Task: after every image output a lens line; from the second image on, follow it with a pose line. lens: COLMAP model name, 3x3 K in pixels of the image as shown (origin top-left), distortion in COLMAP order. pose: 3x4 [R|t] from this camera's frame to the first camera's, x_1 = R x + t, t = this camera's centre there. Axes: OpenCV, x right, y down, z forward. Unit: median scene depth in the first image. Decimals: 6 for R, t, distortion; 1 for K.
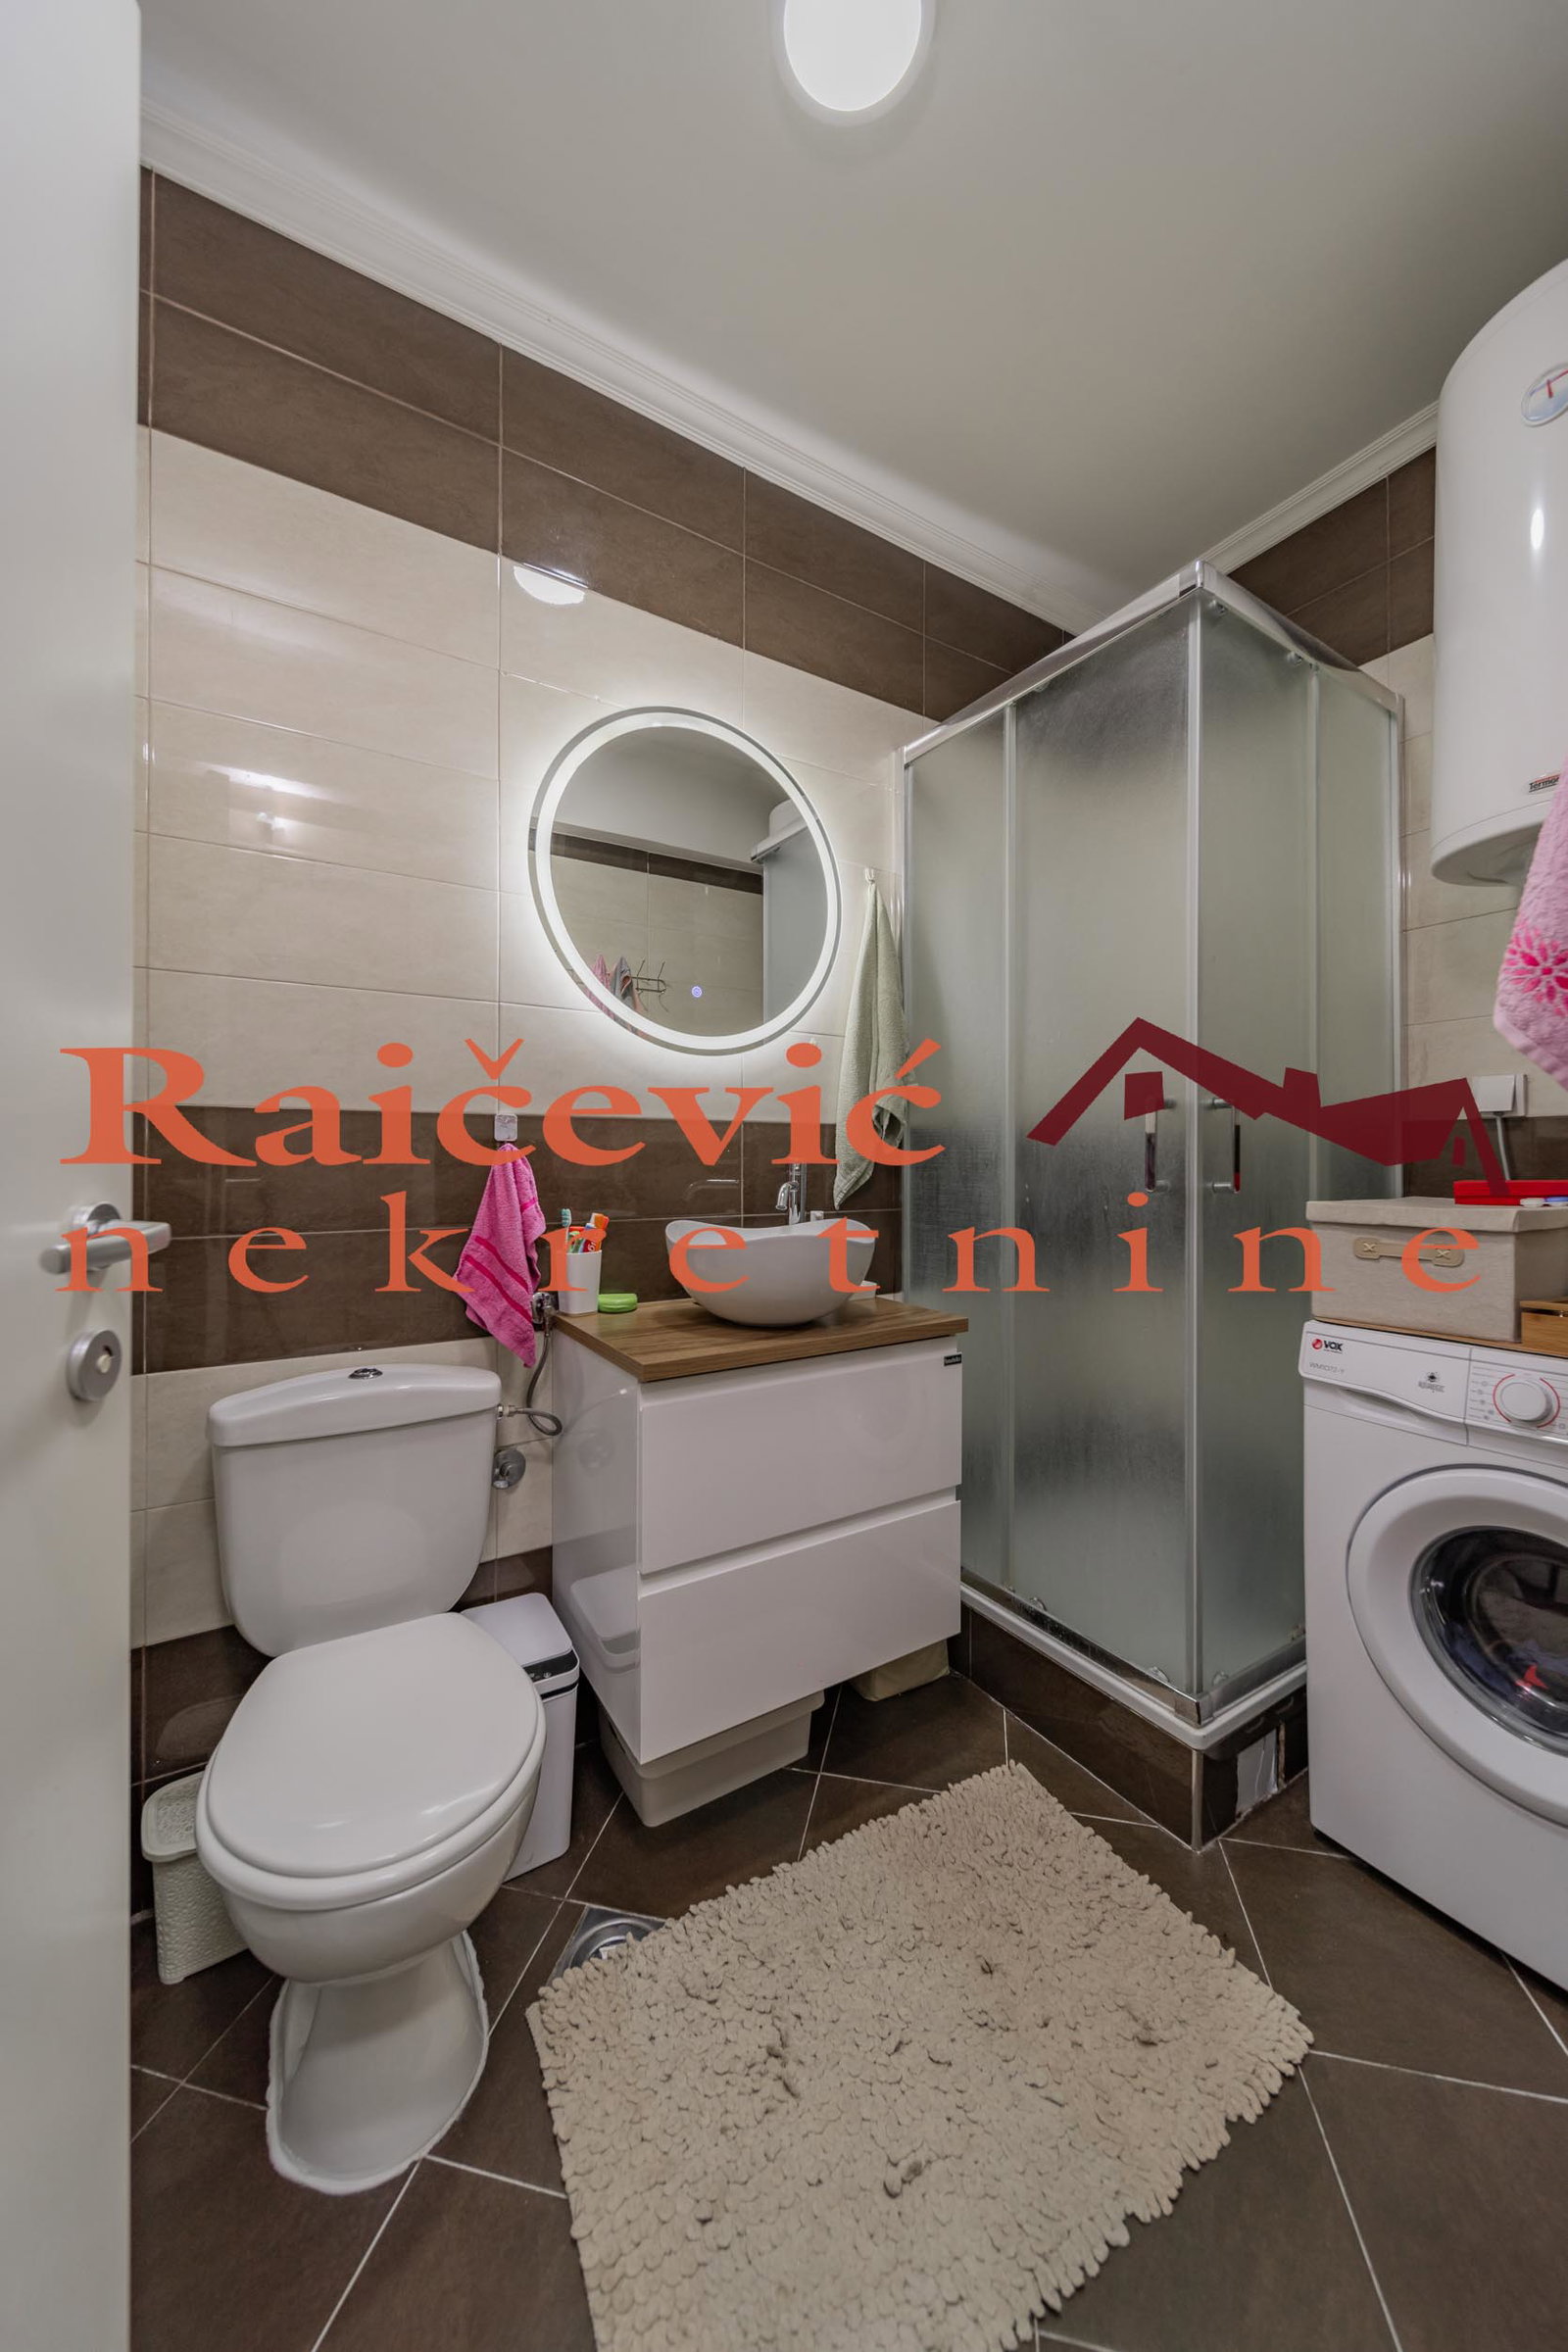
lens RADIAL K [[821.1, 0, 777.9], [0, 821.1, 1178.9], [0, 0, 1]] dist [-0.000759, -0.000124]
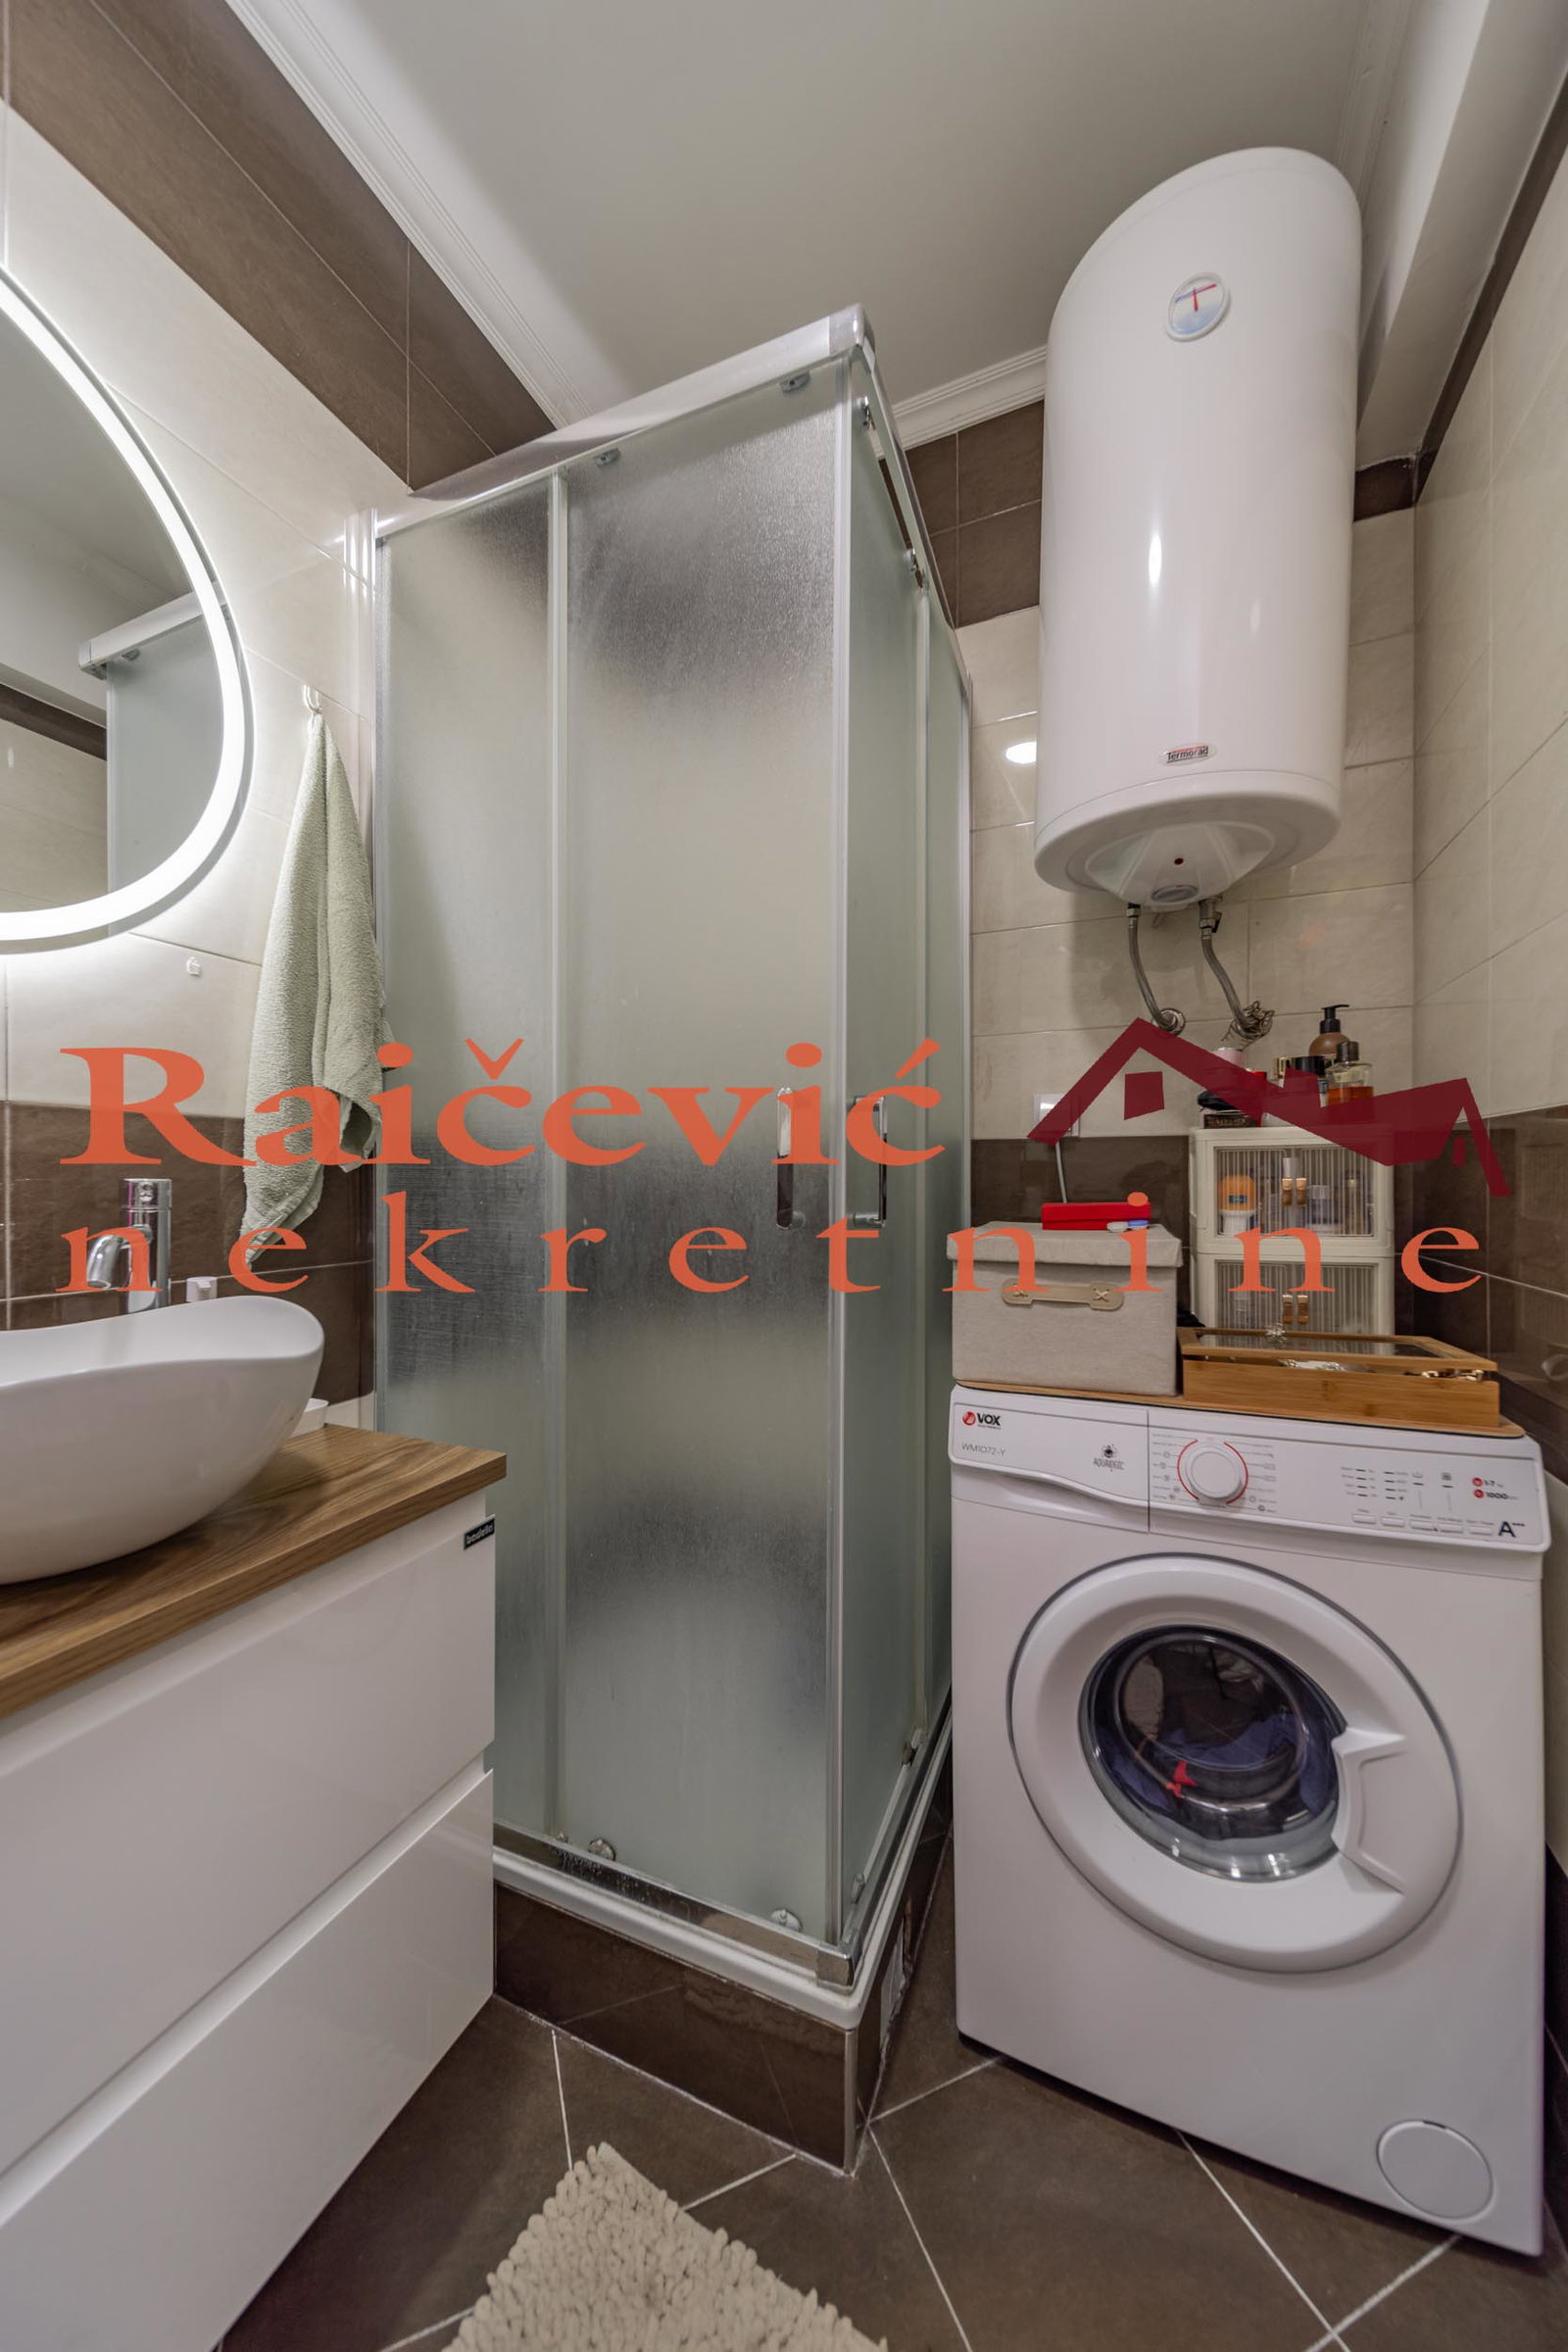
lens RADIAL K [[821.1, 0, 777.9], [0, 821.1, 1178.9], [0, 0, 1]] dist [-0.000759, -0.000124]
pose [[0.812914, -0.000297, 0.582384, 0.047605], [0.014240, 0.999711, -0.019366, -0.011182], [-0.582210, 0.024036, 0.812683, 0.391868]]
